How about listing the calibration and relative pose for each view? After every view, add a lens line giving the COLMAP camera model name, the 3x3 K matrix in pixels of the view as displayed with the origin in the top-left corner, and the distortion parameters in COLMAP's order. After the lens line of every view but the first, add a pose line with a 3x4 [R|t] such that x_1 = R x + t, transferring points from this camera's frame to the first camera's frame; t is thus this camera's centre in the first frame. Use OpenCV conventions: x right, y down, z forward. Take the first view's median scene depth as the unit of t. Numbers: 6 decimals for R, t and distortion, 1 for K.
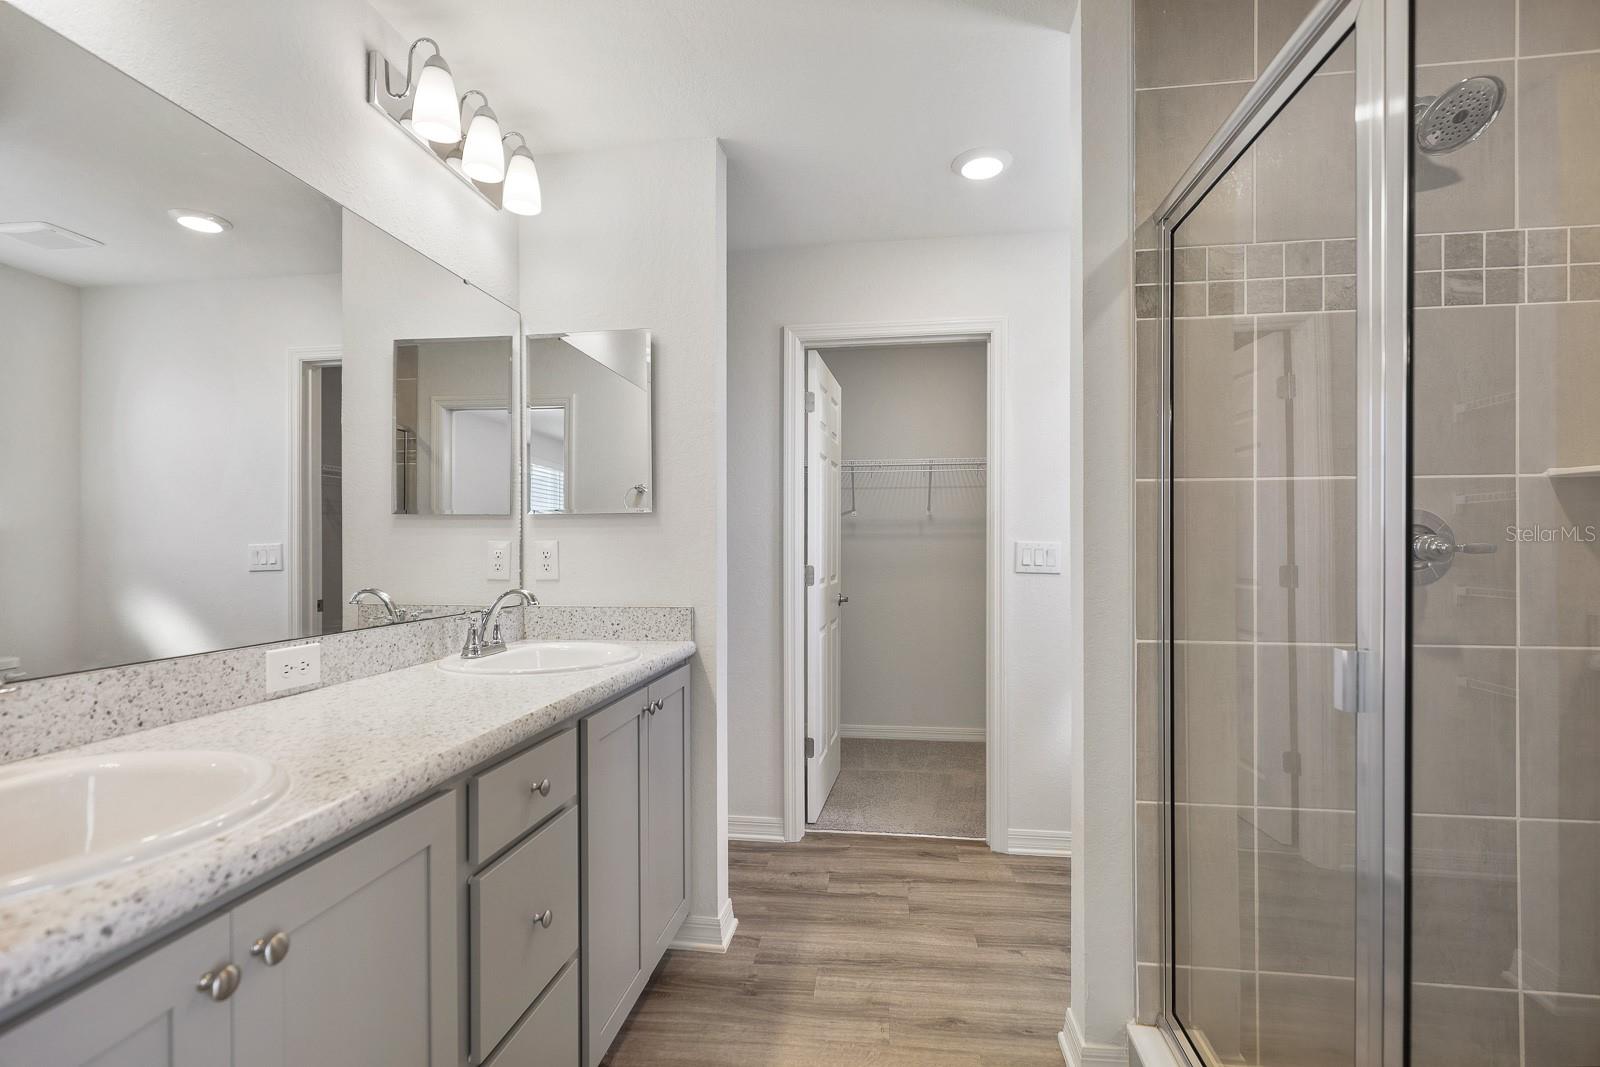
lens RADIAL K [[734.8, 0, 810.5], [0, 734.8, 539.7], [0, 0, 1]] dist [-0.001531, 0.001533]
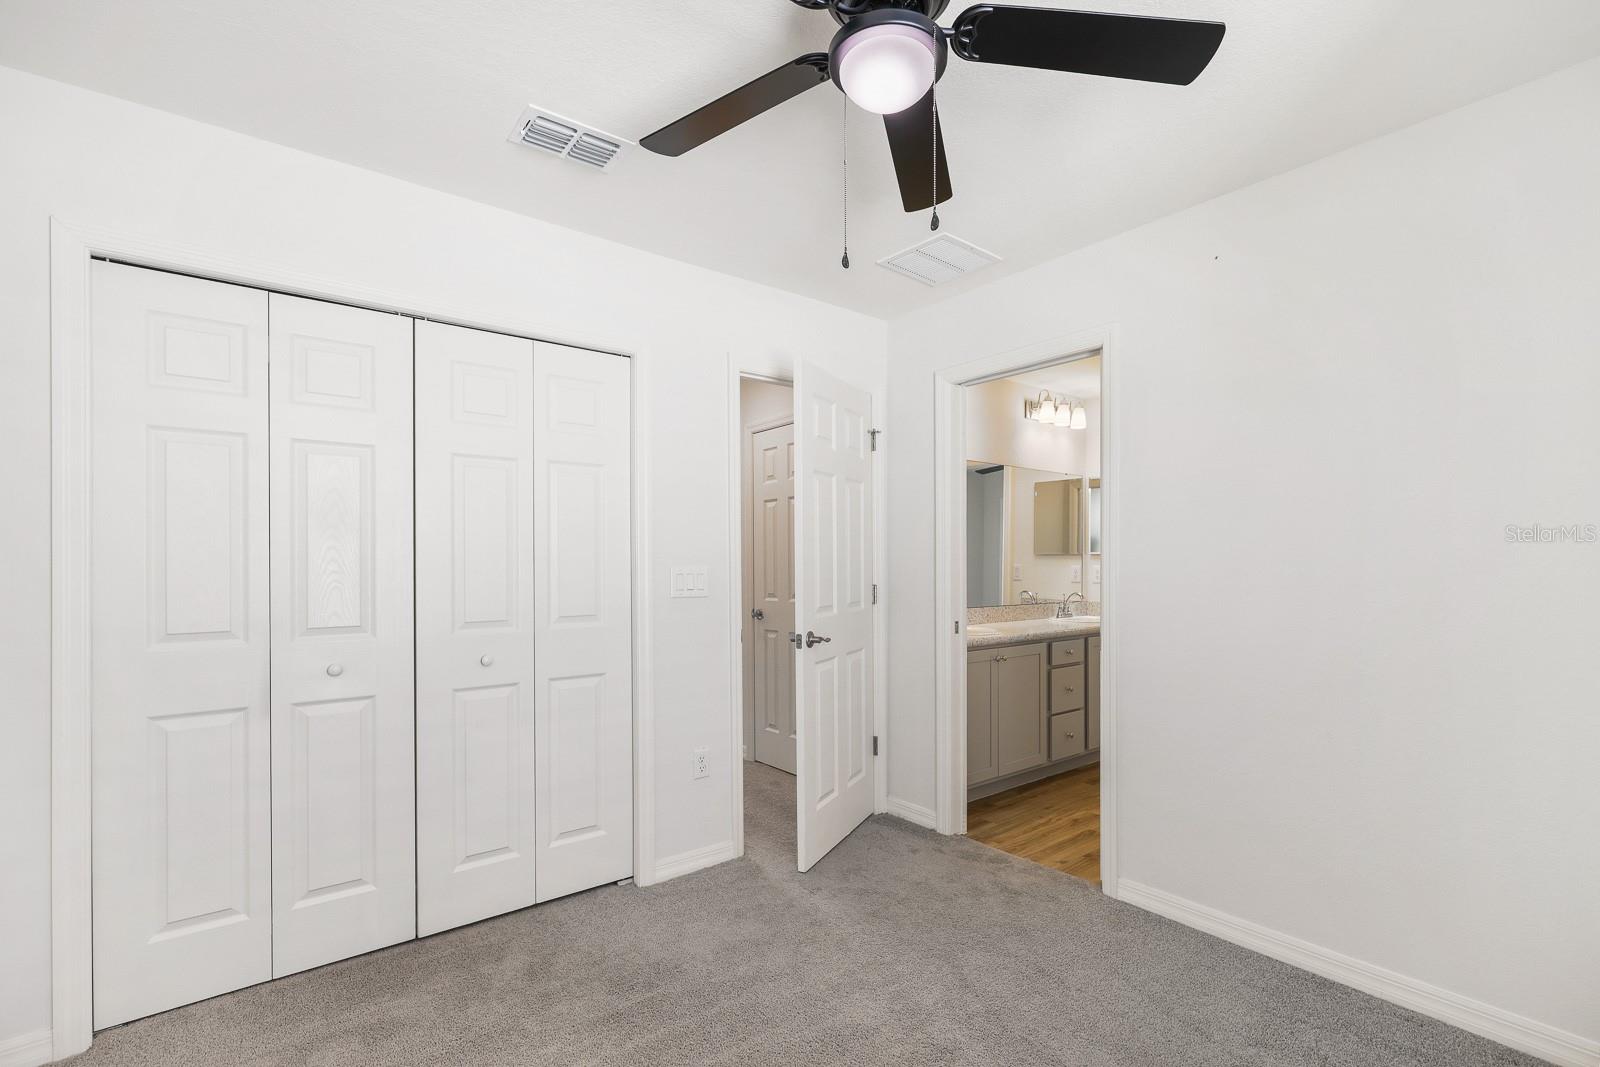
lens RADIAL K [[734.8, 0, 809.2], [0, 734.8, 544.3], [0, 0, 1]] dist [-0.001531, 0.001533]
pose [[0.685498, 0.005923, -0.728050, 1.299769], [-0.005346, 0.999981, 0.003102, -0.168302], [0.728055, 0.001766, 0.685517, -2.256392]]
